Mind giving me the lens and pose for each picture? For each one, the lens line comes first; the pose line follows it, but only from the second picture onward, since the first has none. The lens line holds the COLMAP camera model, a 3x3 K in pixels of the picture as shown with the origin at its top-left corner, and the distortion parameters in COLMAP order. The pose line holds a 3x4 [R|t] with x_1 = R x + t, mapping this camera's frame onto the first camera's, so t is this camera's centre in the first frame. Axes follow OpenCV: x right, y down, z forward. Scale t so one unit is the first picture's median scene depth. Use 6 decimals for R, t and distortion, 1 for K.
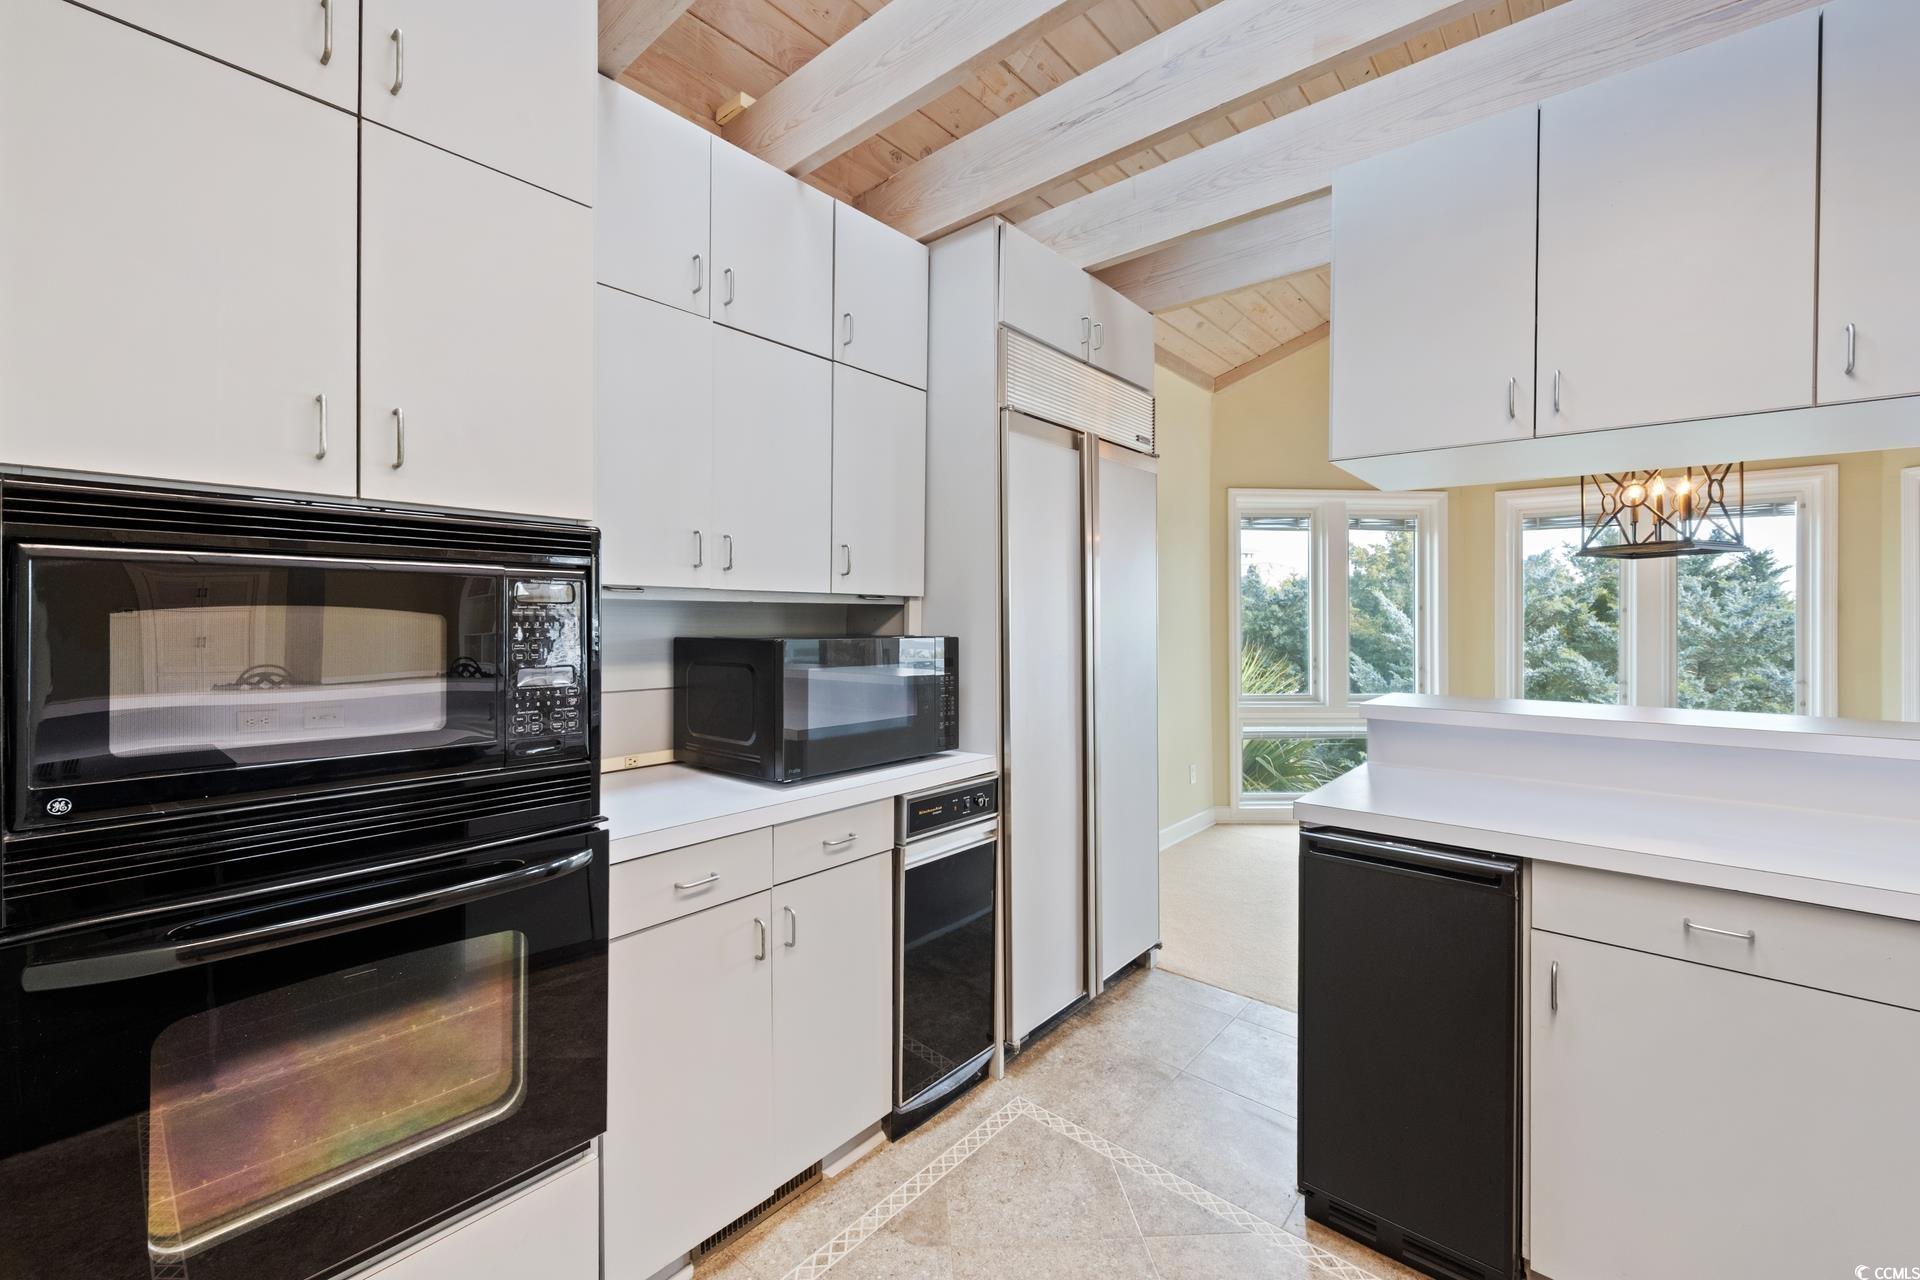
lens RADIAL K [[784.8, 0, 959.7], [0, 784.8, 628.0], [0, 0, 1]] dist [-0.000770, -0.000116]
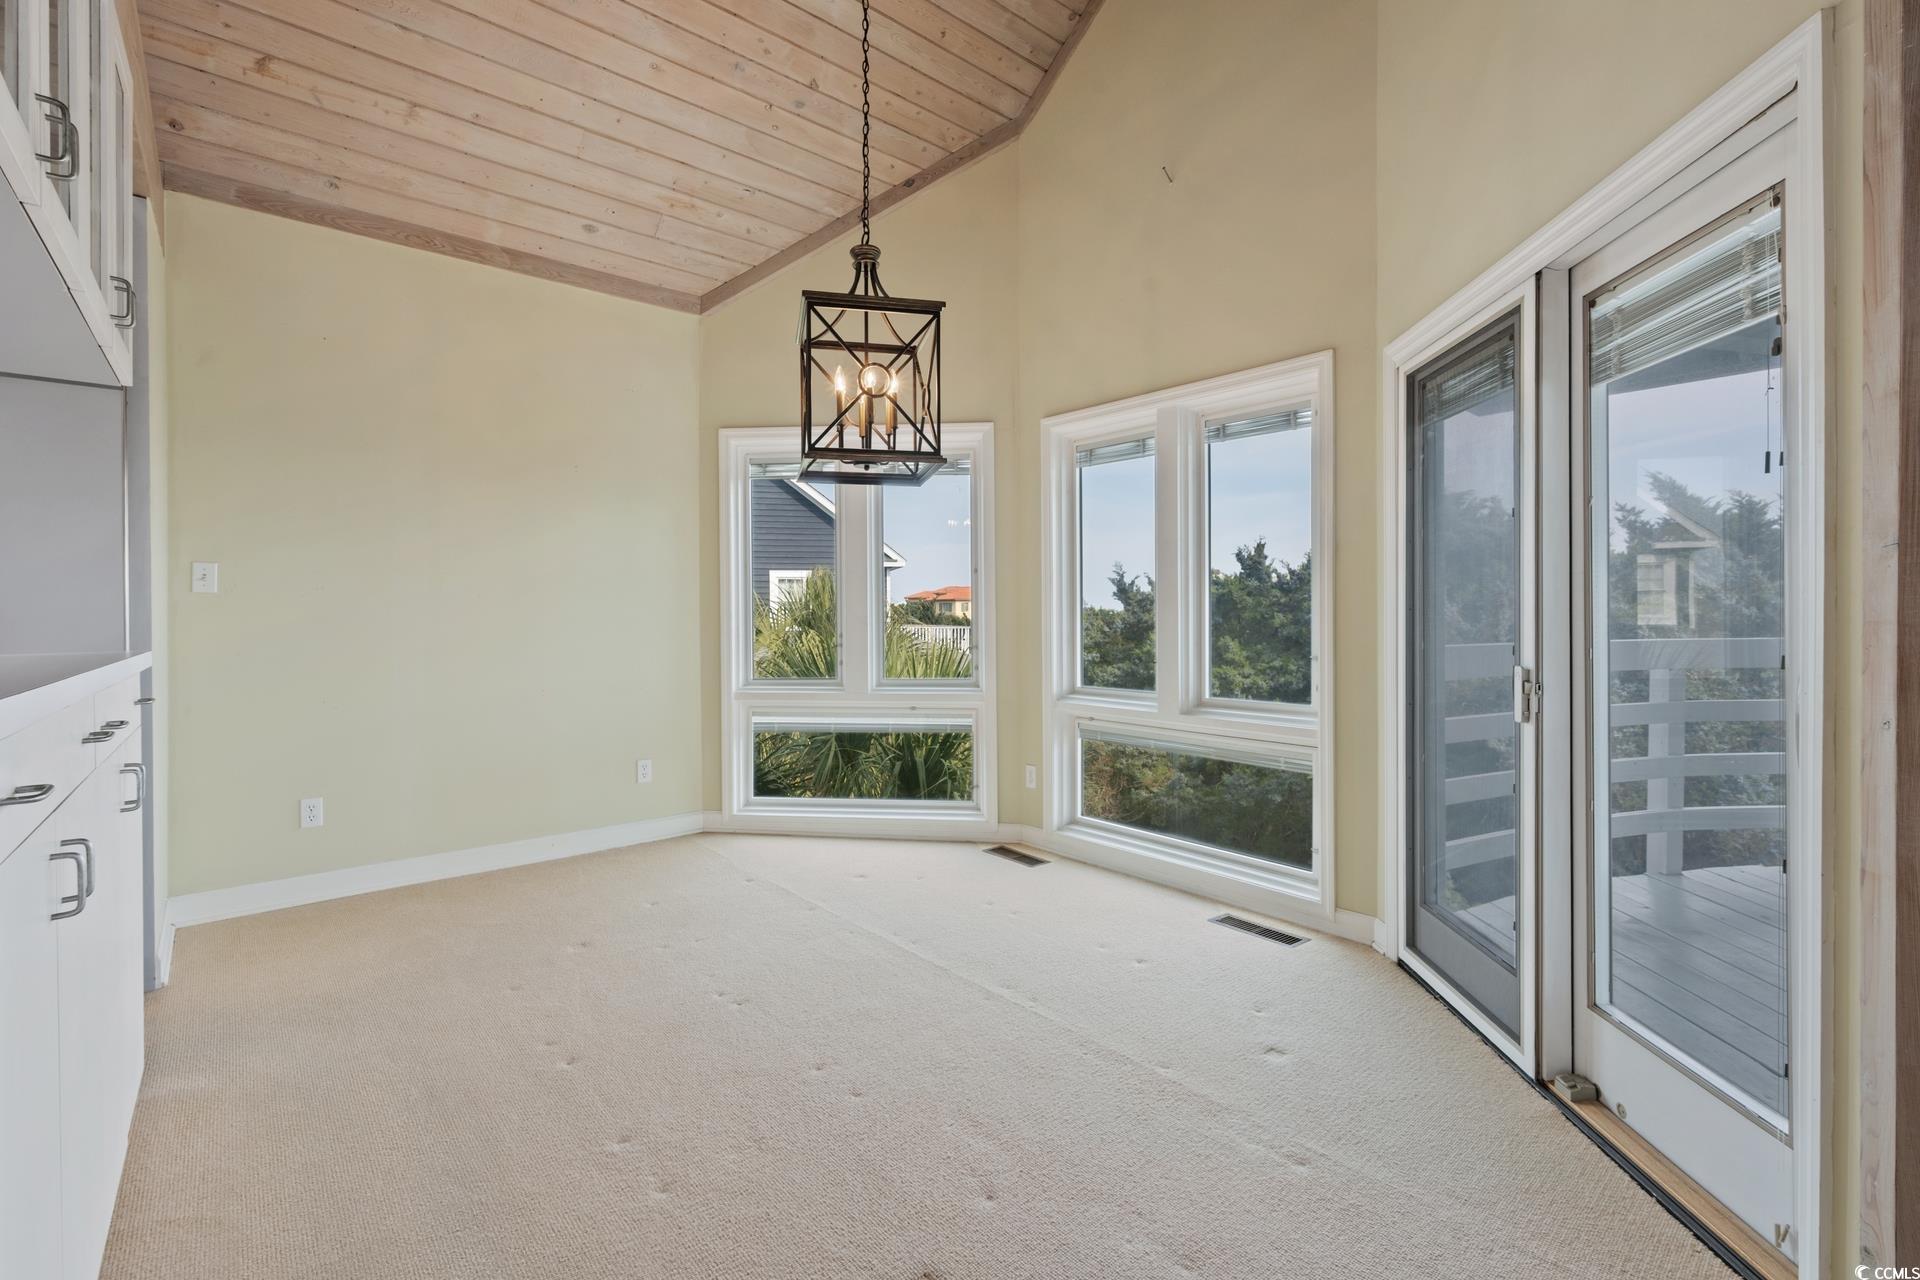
lens RADIAL K [[847.5, 0, 960.5], [0, 847.5, 630.9], [0, 0, 1]] dist [-0.001458, -0.000172]
pose [[0.987691, -0.003194, -0.156382, 0.725487], [0.004162, 0.999974, 0.005858, 0.031280], [0.156360, -0.006436, 0.987679, 0.151361]]
